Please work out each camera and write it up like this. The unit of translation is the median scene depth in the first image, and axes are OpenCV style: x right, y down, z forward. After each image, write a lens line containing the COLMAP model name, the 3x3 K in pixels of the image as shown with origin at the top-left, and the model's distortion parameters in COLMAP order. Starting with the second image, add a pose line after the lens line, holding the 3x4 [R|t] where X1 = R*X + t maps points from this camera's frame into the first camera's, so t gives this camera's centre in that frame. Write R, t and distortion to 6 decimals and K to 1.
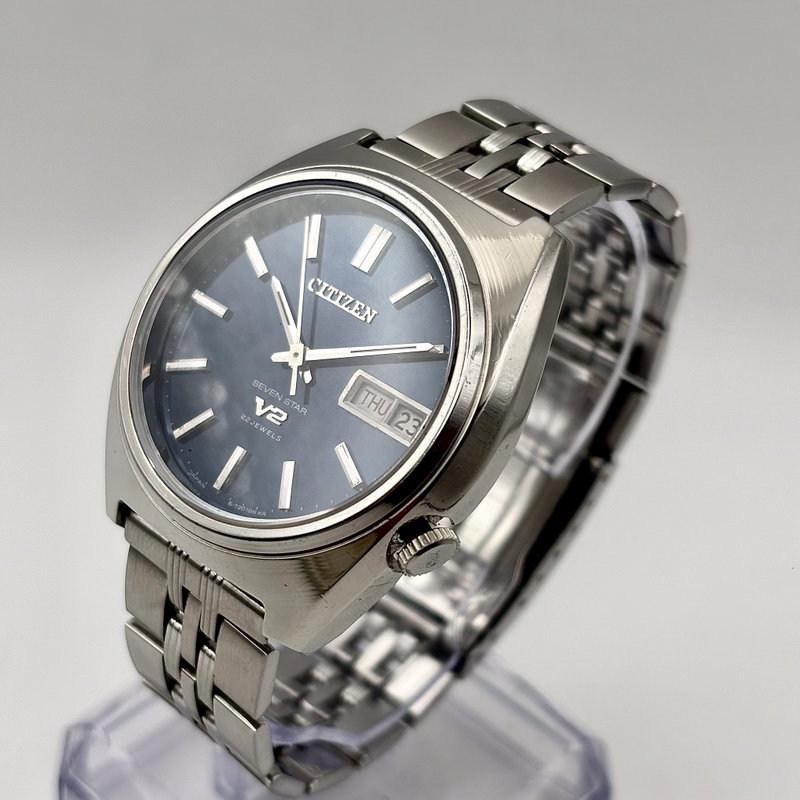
lens RADIAL K [[1735.4, 0, 404.2], [0, 1735.4, 398.3], [0, 0, 1]] dist [0.178721, 0.000000]
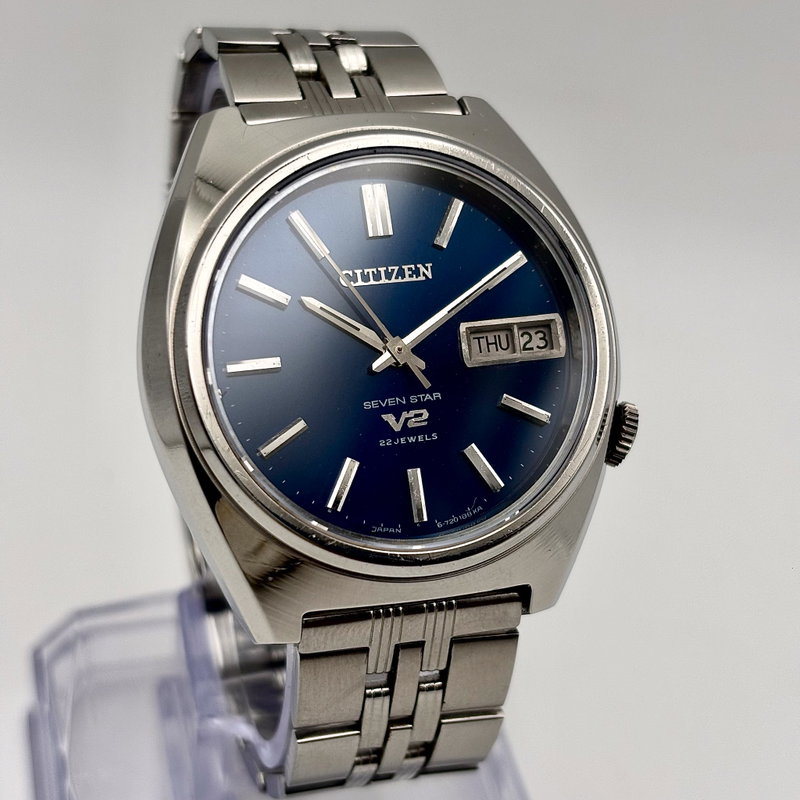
lens RADIAL K [[1735.4, 0, 404.6], [0, 1735.4, 400.1], [0, 0, 1]] dist [0.178721, 0.000000]
pose [[0.545935, -0.550122, 0.631919, -0.638079], [0.462060, 0.826857, 0.320638, -0.288307], [-0.698896, 0.116938, 0.705599, 0.362448]]
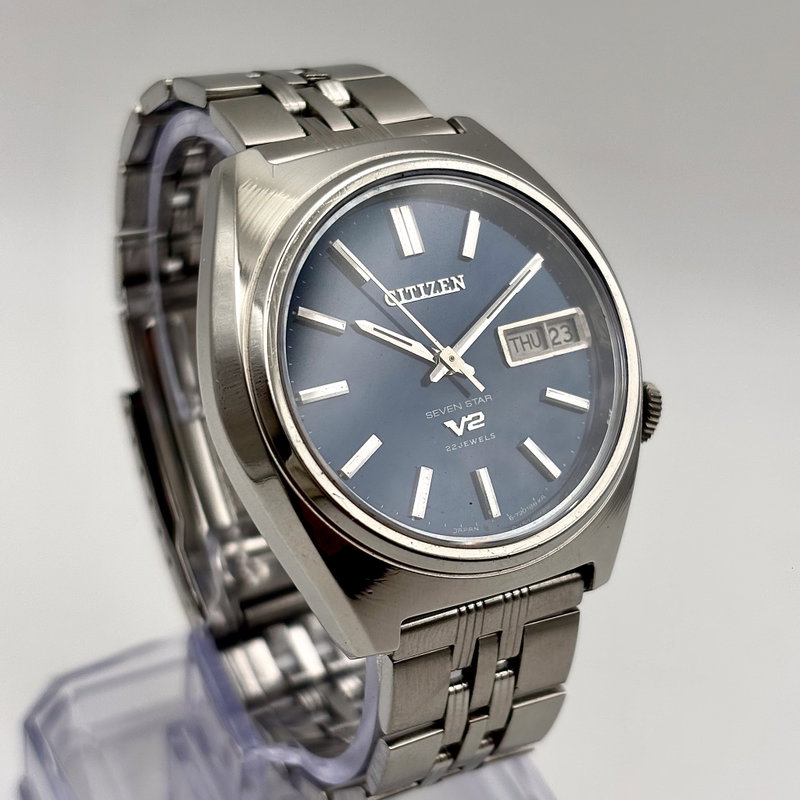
lens RADIAL K [[1735.4, 0, 403.7], [0, 1735.4, 396.9], [0, 0, 1]] dist [0.178721, 0.000000]
pose [[0.343436, -0.598515, 0.723762, -0.763155], [0.507424, 0.766724, 0.393262, -0.391929], [-0.790299, 0.232193, 0.567022, 0.483172]]
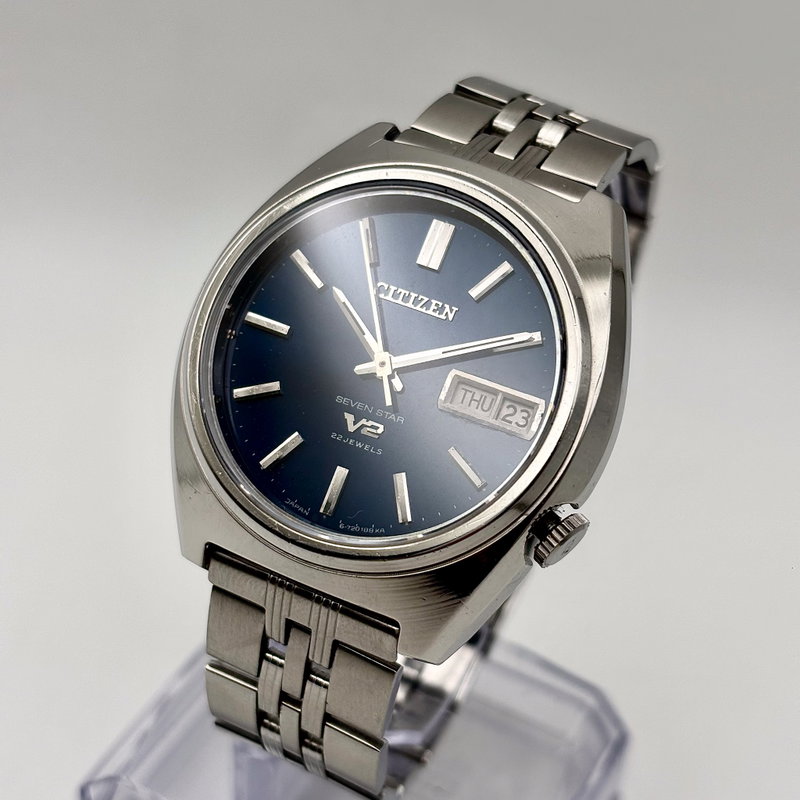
lens RADIAL K [[1735.4, 0, 401.5], [0, 1735.4, 400.1], [0, 0, 1]] dist [0.178721, 0.000000]
pose [[0.962162, -0.156364, 0.223145, -0.269520], [0.149536, 0.987625, 0.047285, -0.048974], [-0.227777, -0.012128, 0.973638, 0.051103]]
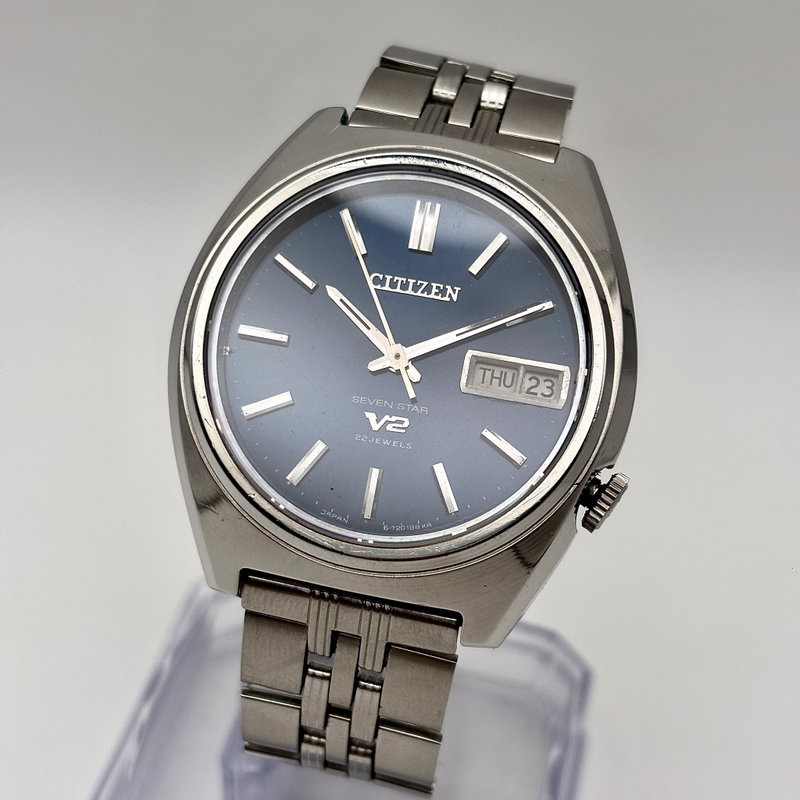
lens RADIAL K [[1735.4, 0, 399.0], [0, 1735.4, 402.4], [0, 0, 1]] dist [0.178721, 0.000000]
pose [[0.863070, -0.319451, 0.391231, -0.434992], [0.293309, 0.947587, 0.126680, -0.119644], [-0.411193, 0.005418, 0.911532, 0.137119]]
